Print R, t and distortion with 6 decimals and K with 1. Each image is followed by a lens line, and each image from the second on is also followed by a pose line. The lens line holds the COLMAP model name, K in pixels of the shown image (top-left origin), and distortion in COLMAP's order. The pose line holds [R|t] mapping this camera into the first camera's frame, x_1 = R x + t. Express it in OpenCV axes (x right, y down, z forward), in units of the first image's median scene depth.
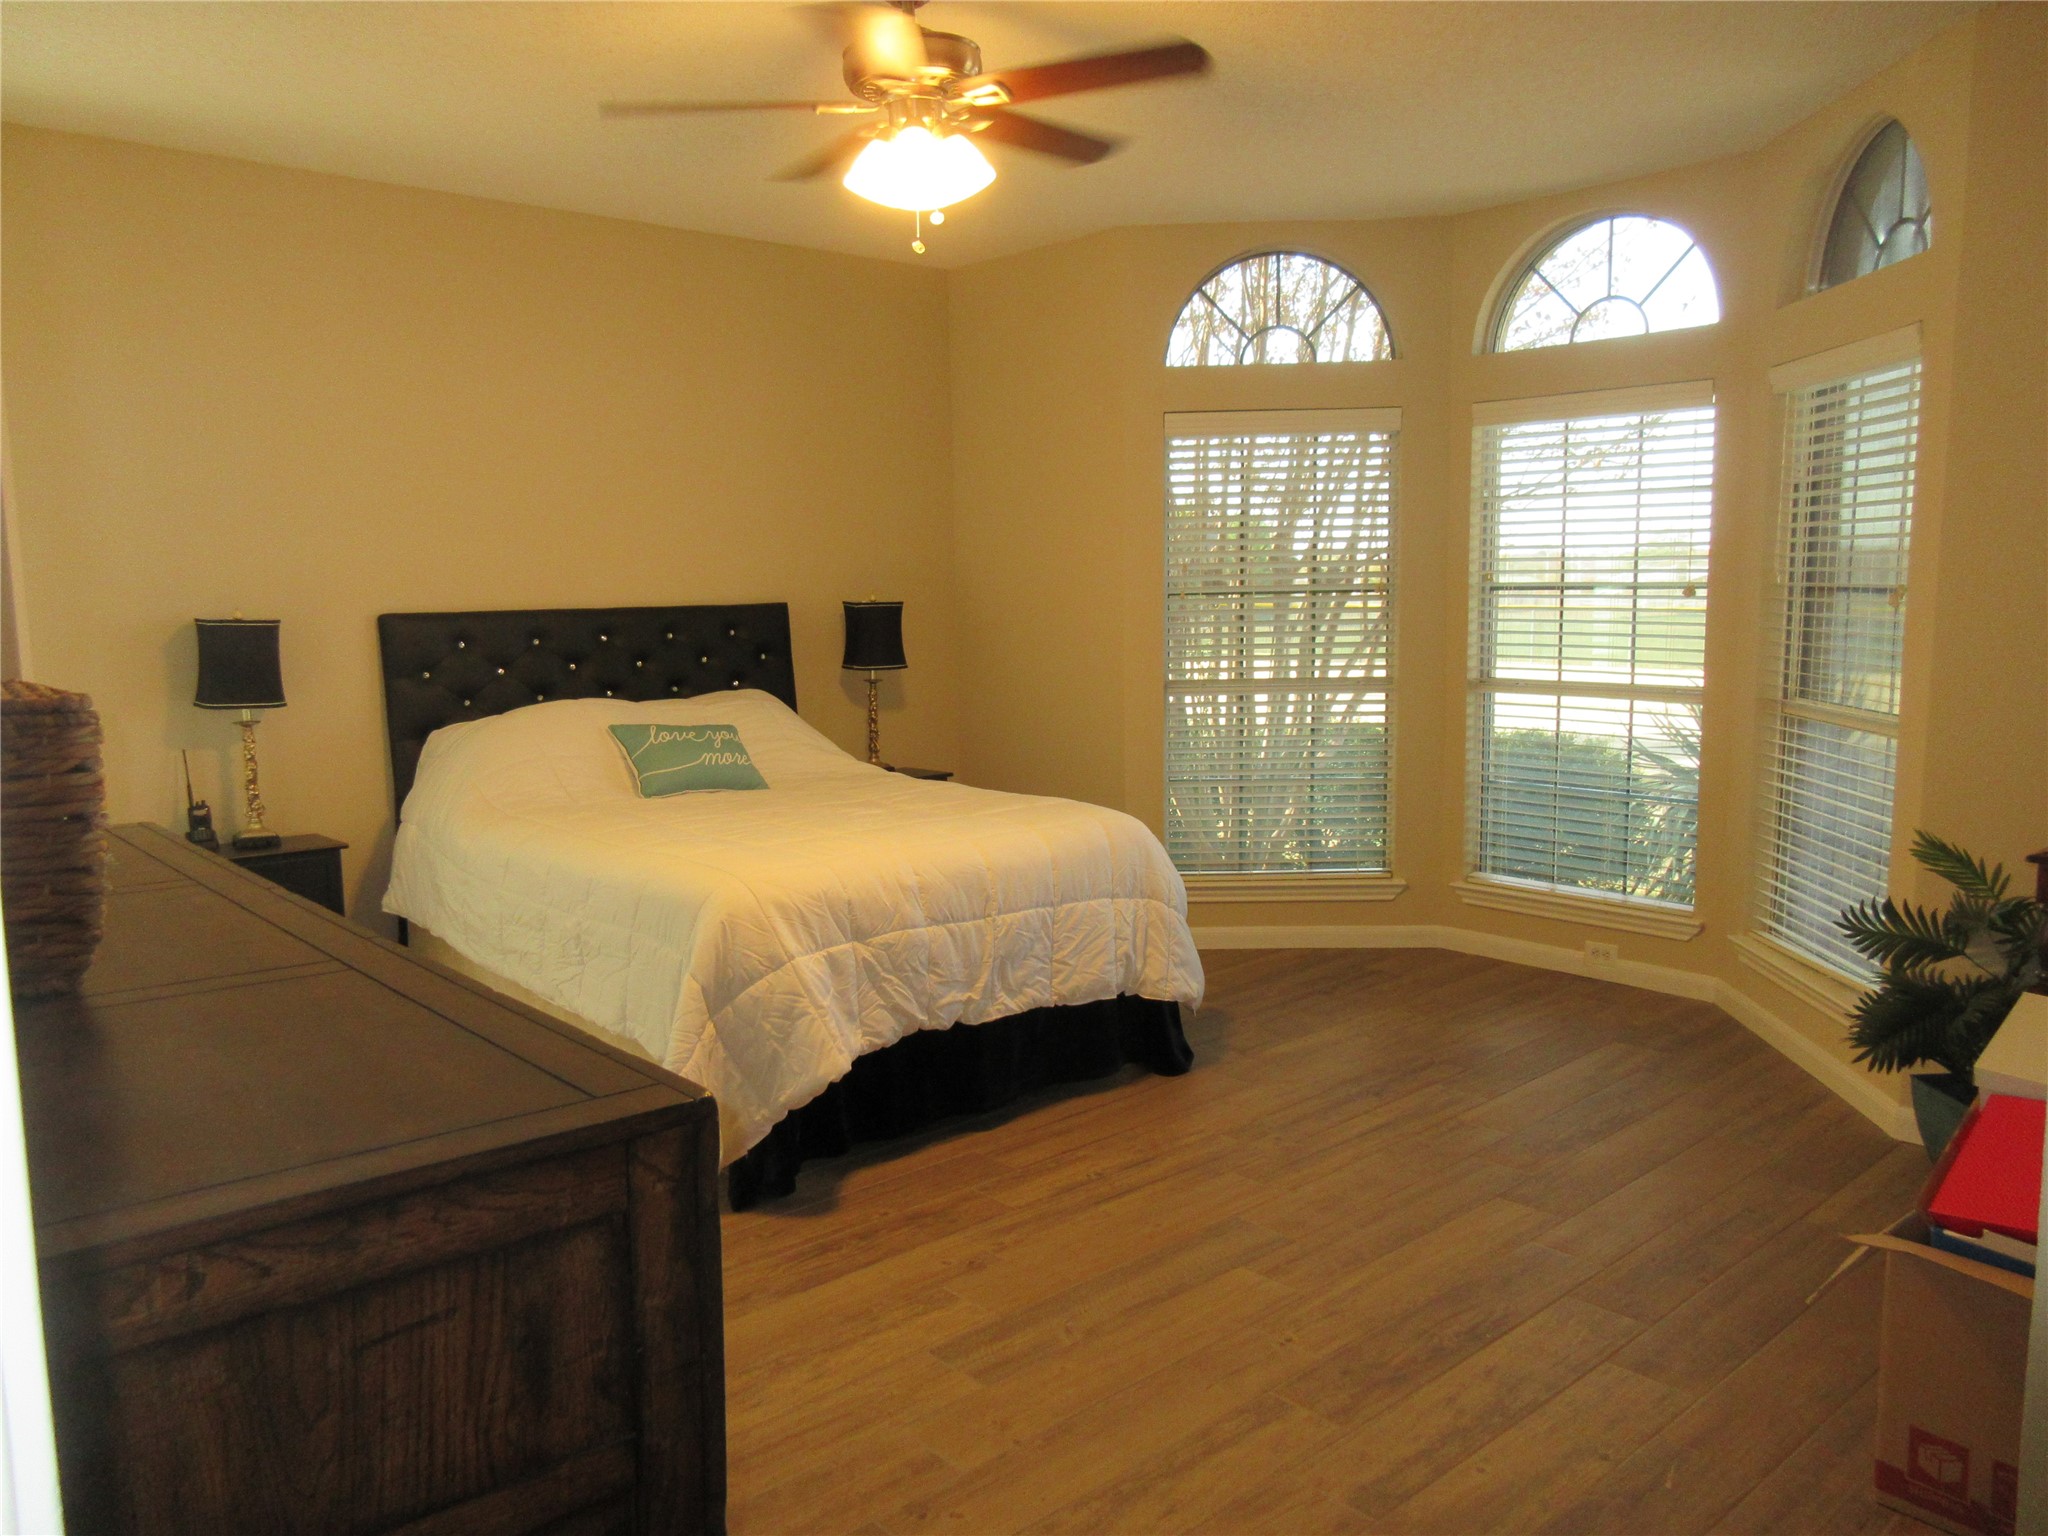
lens RADIAL K [[1525.6, 0, 1024.0], [0, 1525.6, 768.0], [0, 0, 1]] dist [-0.006274, -0.000359]
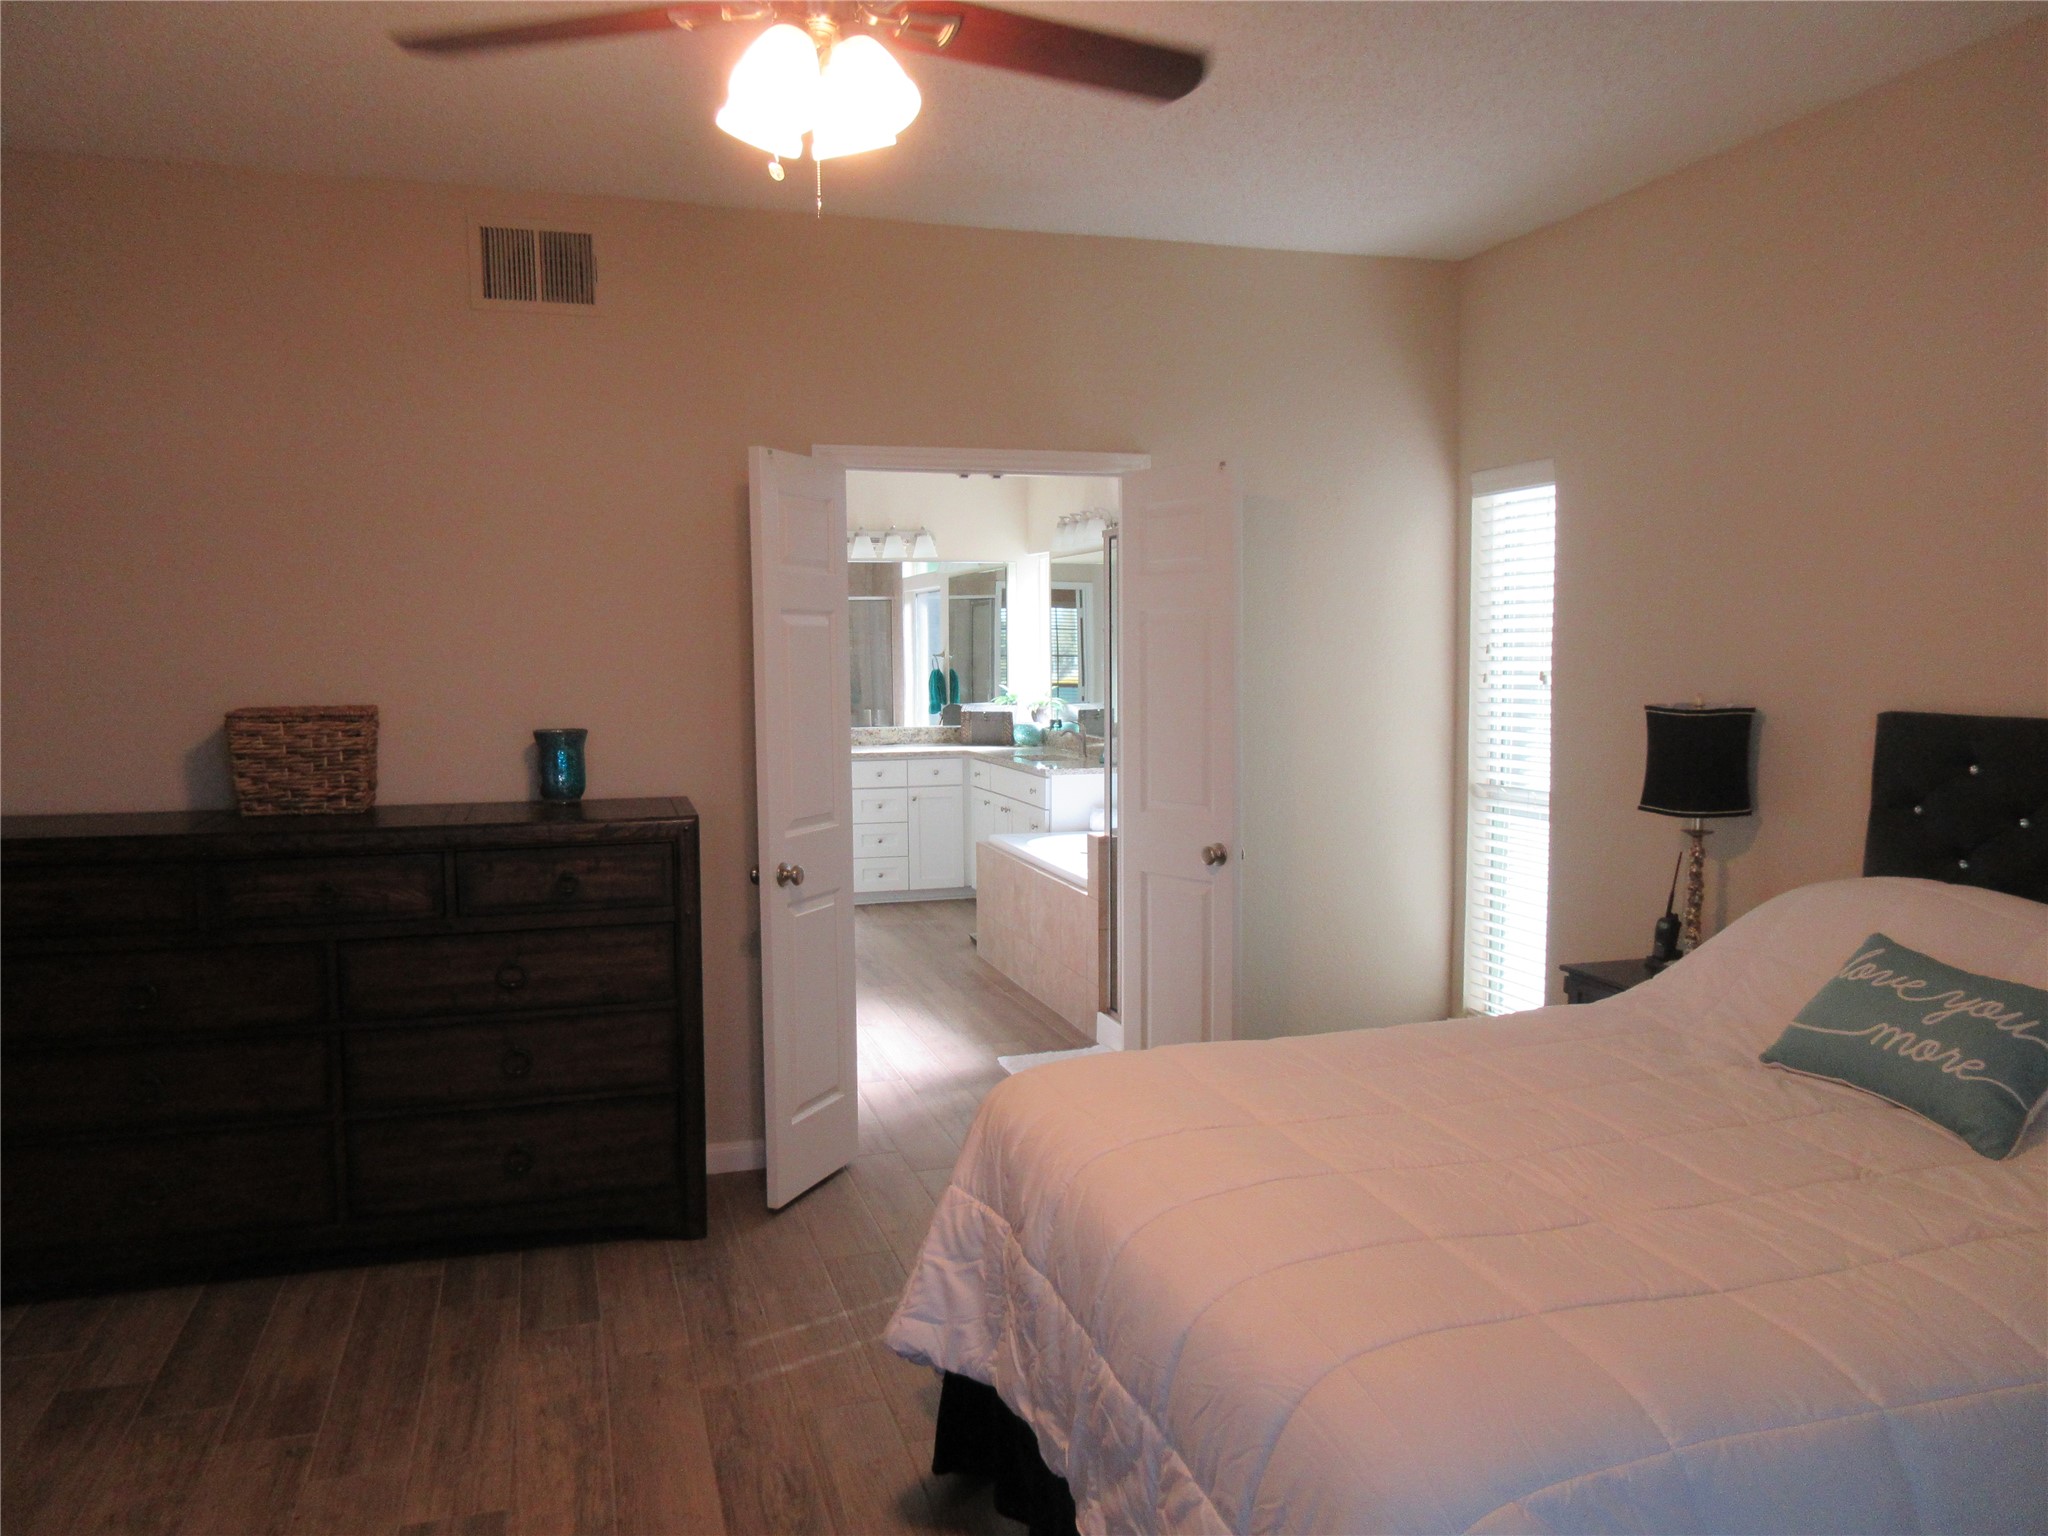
lens RADIAL K [[1525.6, 0, 1024.0], [0, 1525.6, 768.0], [0, 0, 1]] dist [-0.006274, -0.000359]
pose [[-0.419571, 0.083810, -0.903845, 0.378436], [-0.104854, 0.984588, 0.139971, -0.140440], [0.901646, 0.153499, -0.404317, 0.997211]]
